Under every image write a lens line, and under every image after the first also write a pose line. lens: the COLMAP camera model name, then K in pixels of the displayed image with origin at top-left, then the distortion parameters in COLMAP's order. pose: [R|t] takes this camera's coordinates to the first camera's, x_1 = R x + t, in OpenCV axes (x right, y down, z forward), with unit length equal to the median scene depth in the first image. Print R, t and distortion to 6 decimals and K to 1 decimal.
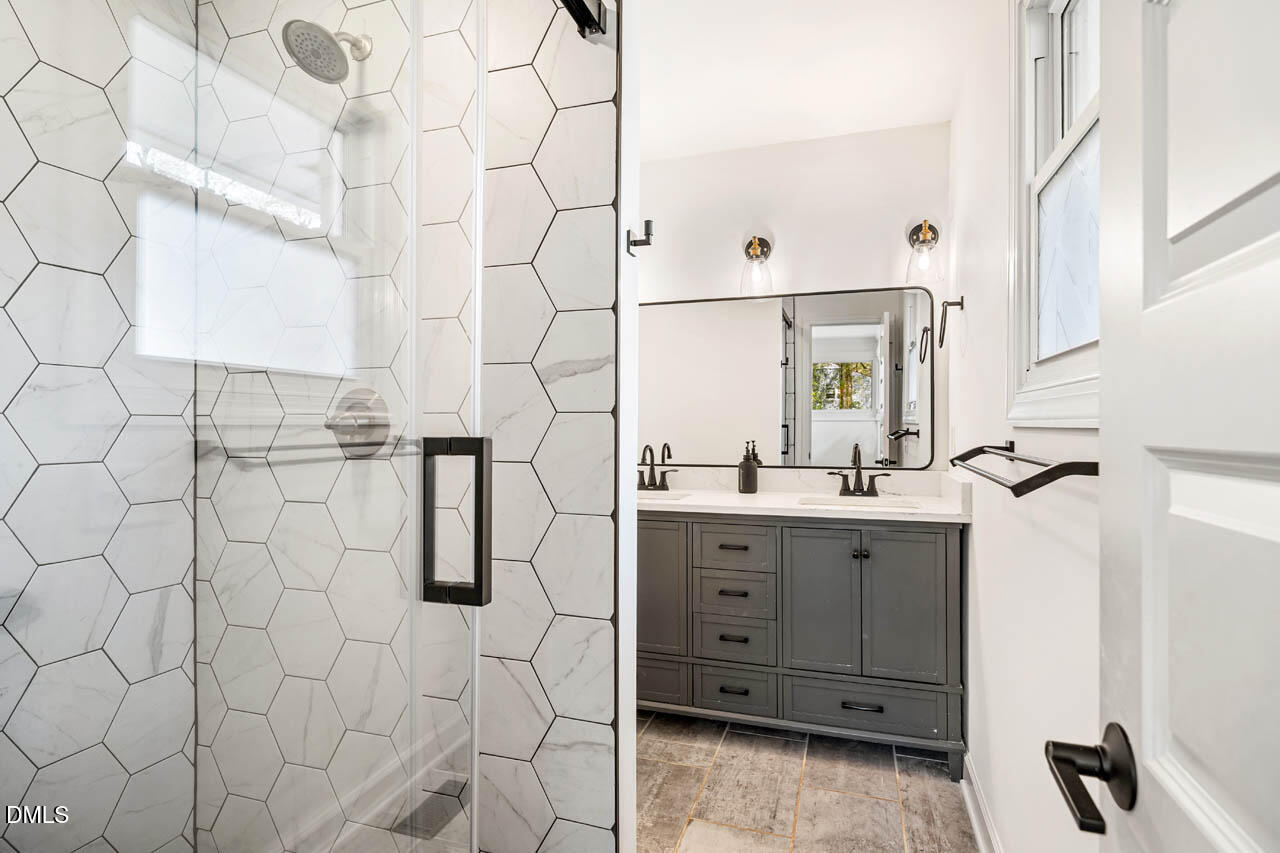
lens RADIAL K [[699.8, 0, 639.3], [0, 699.8, 412.6], [0, 0, 1]] dist [0.003377, 0.000668]
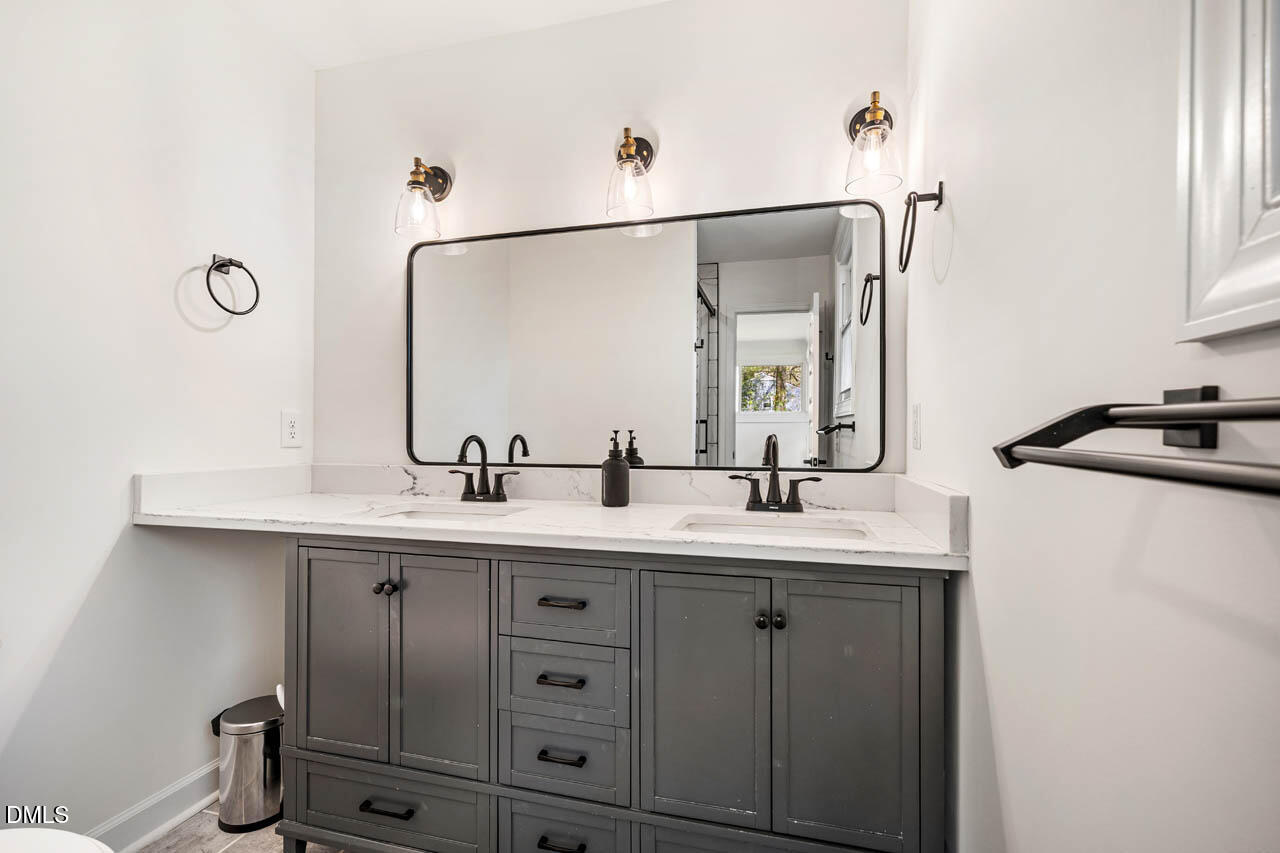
lens RADIAL K [[587.6, 0, 648.9], [0, 587.6, 420.8], [0, 0, 1]] dist [0.001727, 0.000358]
pose [[0.998005, 0.004988, 0.062934, 0.149773], [-0.004892, 0.999987, -0.001691, 0.032886], [-0.062942, 0.001380, 0.998016, 0.424177]]
